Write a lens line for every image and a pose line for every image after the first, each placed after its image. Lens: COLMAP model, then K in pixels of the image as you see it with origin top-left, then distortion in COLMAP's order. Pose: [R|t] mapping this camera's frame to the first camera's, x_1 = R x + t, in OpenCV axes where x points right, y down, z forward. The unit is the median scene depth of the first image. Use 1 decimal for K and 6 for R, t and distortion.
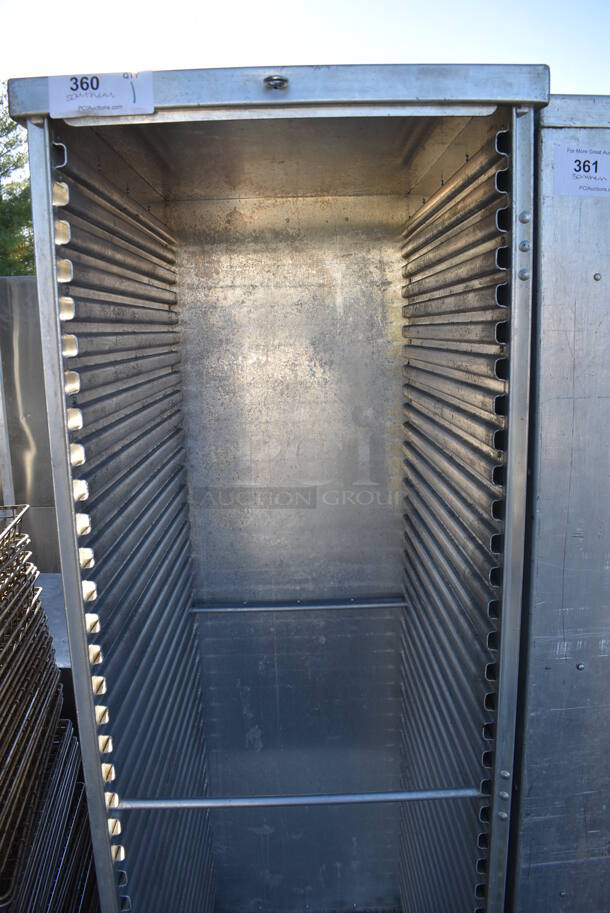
lens RADIAL K [[711.0, 0, 302.7], [0, 711.0, 461.9], [0, 0, 1]] dist [-0.097665, 0.012770]
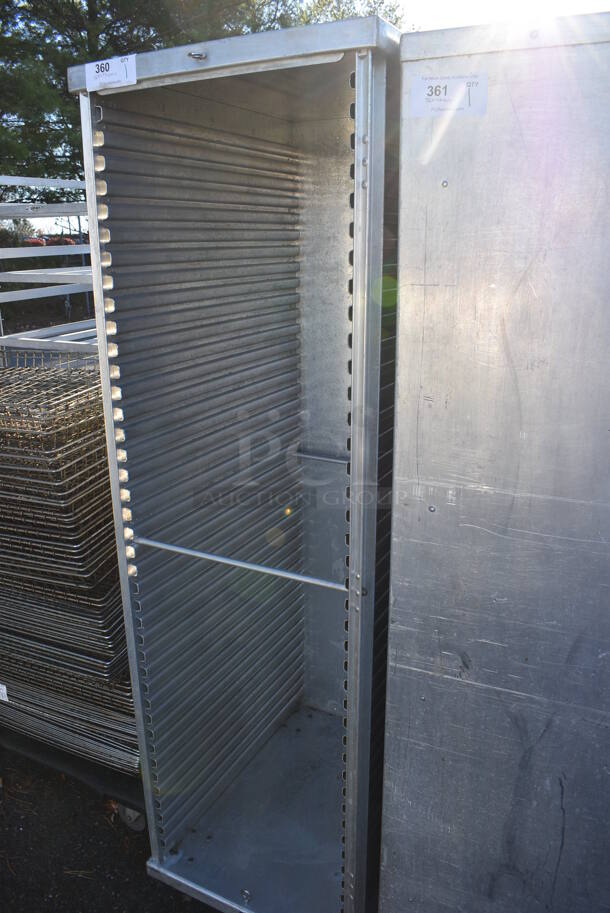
lens RADIAL K [[711.0, 0, 305.0], [0, 711.0, 462.0], [0, 0, 1]] dist [-0.097665, 0.012770]
pose [[0.878753, 0.162142, -0.448890, 0.699853], [-0.102376, 0.982669, 0.154534, 0.038802], [0.466167, -0.089842, 0.880123, -0.189867]]
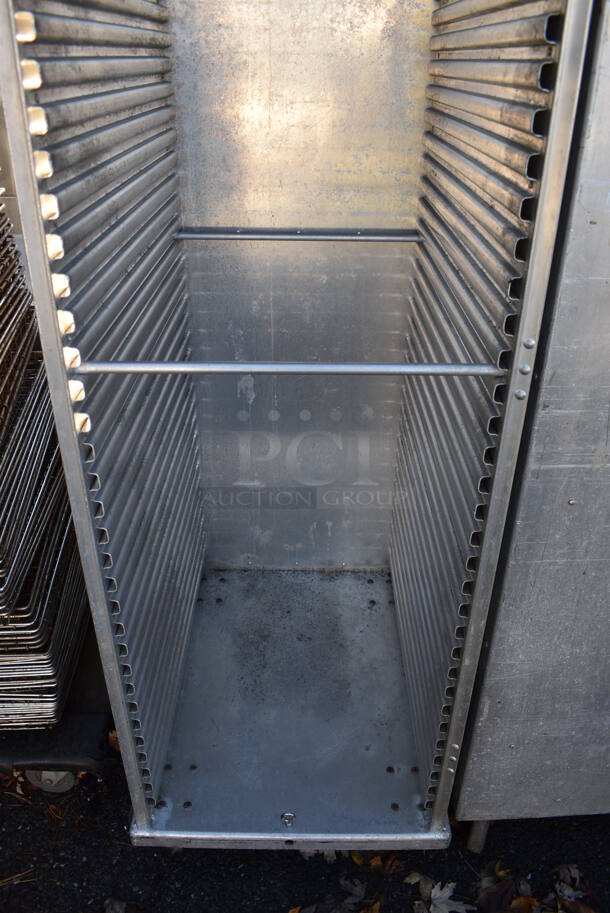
lens RADIAL K [[711.0, 0, 307.3], [0, 711.0, 463.5], [0, 0, 1]] dist [-0.097665, 0.012770]
pose [[0.999197, 0.039342, 0.007597, 0.015900], [-0.039577, 0.939378, 0.340592, 0.277635], [0.006263, -0.340620, 0.940180, 0.116847]]
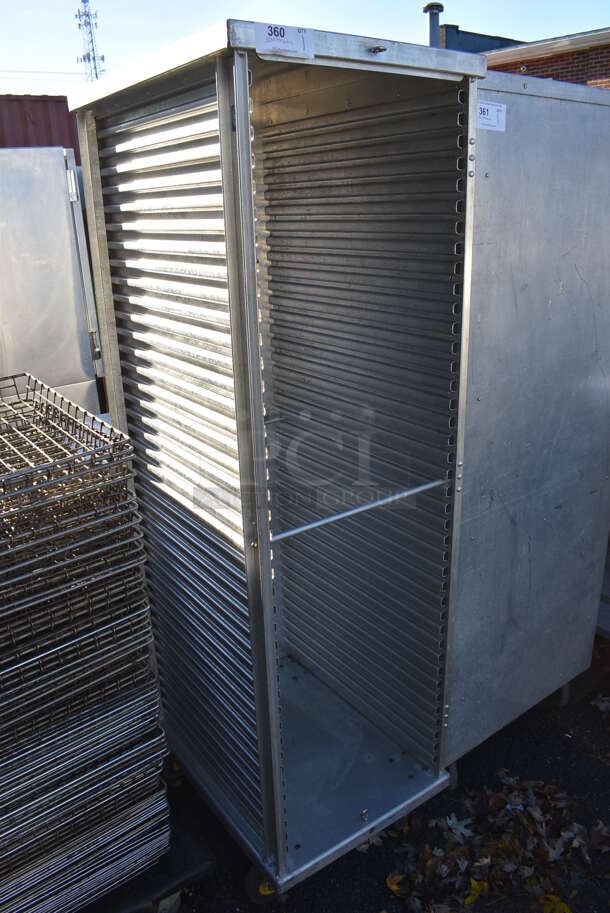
lens RADIAL K [[711.0, 0, 305.4], [0, 711.0, 462.3], [0, 0, 1]] dist [-0.097665, 0.012770]
pose [[0.819597, -0.195048, 0.538719, -0.907543], [0.113323, 0.976880, 0.181280, 0.068496], [-0.561622, -0.087527, 0.822751, -0.241222]]
